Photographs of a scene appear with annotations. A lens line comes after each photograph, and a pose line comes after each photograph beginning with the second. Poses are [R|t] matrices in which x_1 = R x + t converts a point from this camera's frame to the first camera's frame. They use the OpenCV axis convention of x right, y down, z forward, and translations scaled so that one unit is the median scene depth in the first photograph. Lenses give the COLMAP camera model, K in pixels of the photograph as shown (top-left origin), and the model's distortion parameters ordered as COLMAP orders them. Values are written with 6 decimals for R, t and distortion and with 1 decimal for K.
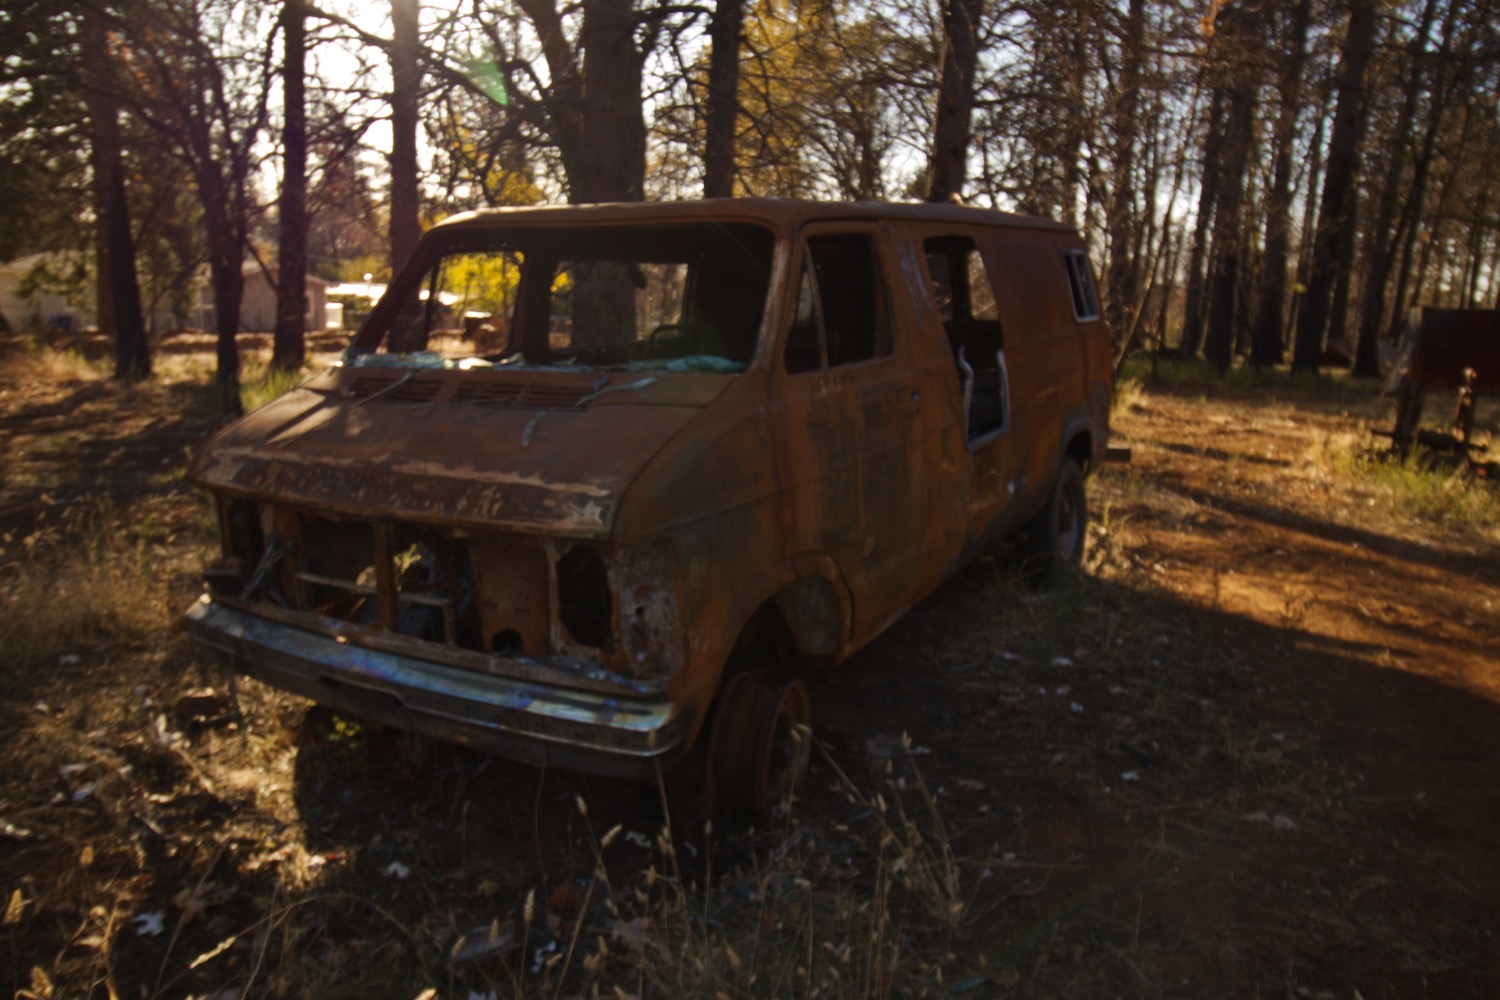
lens RADIAL K [[1116.7, 0, 750.0], [0, 1116.7, 500.0], [0, 0, 1]] dist [-0.000121, -0.000193]
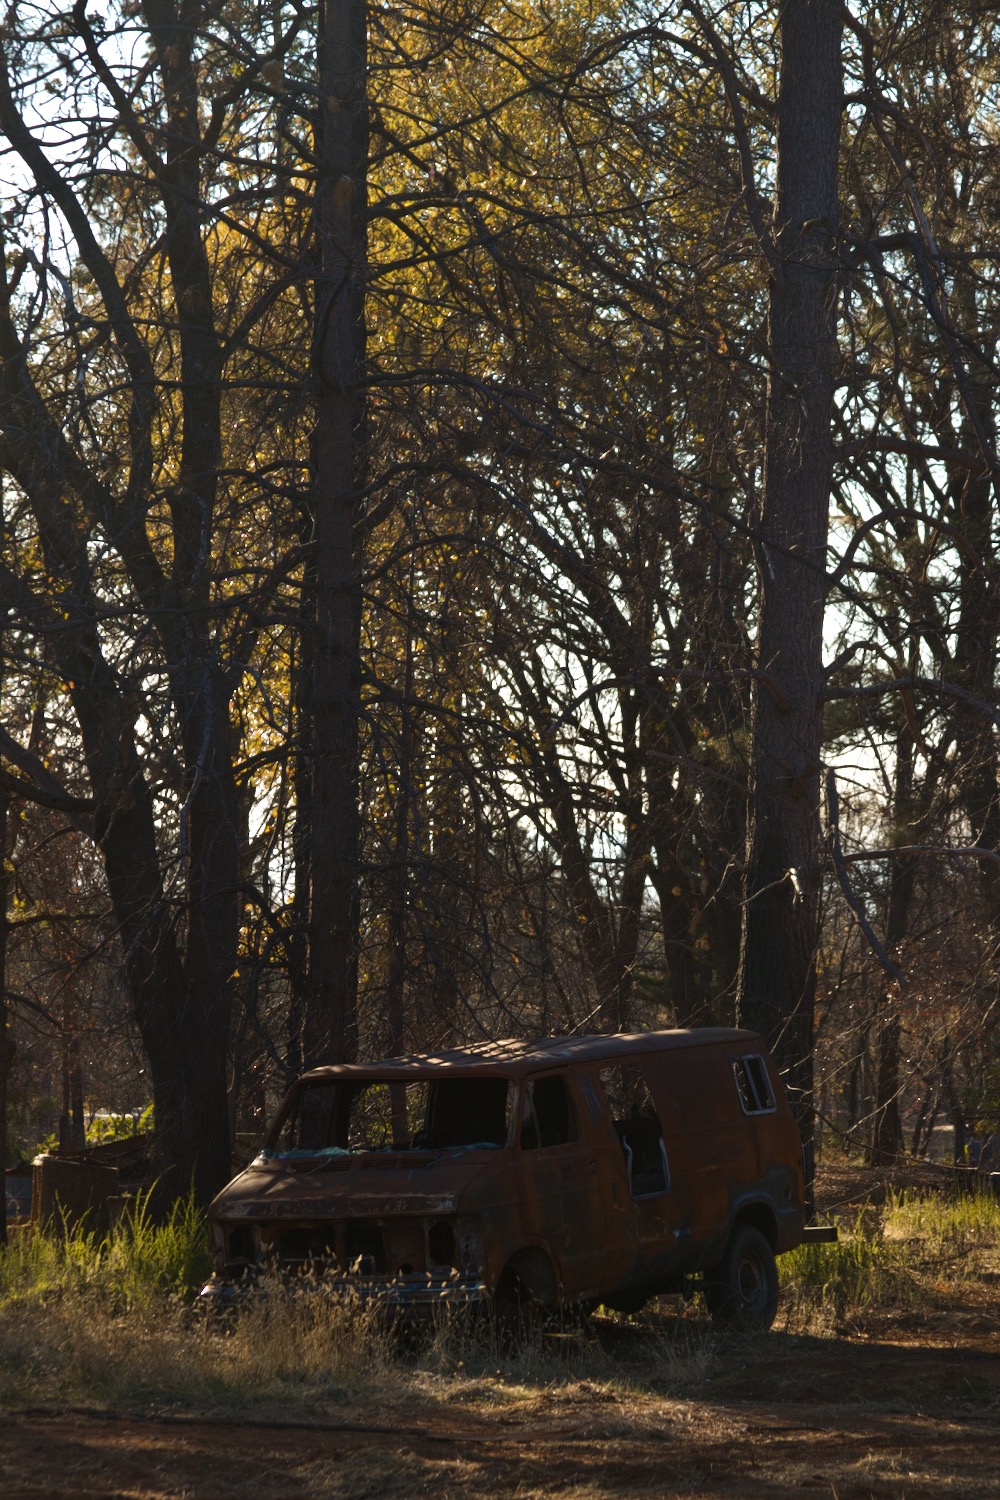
lens RADIAL K [[5180.6, 0, 500.0], [0, 5180.6, 750.0], [0, 0, 1]] dist [0.071336, 0.372481]
pose [[0.998113, -0.033893, 0.051210, -0.491034], [0.044541, 0.973631, -0.223736, 1.361678], [-0.042276, 0.225595, 0.973303, -8.834725]]
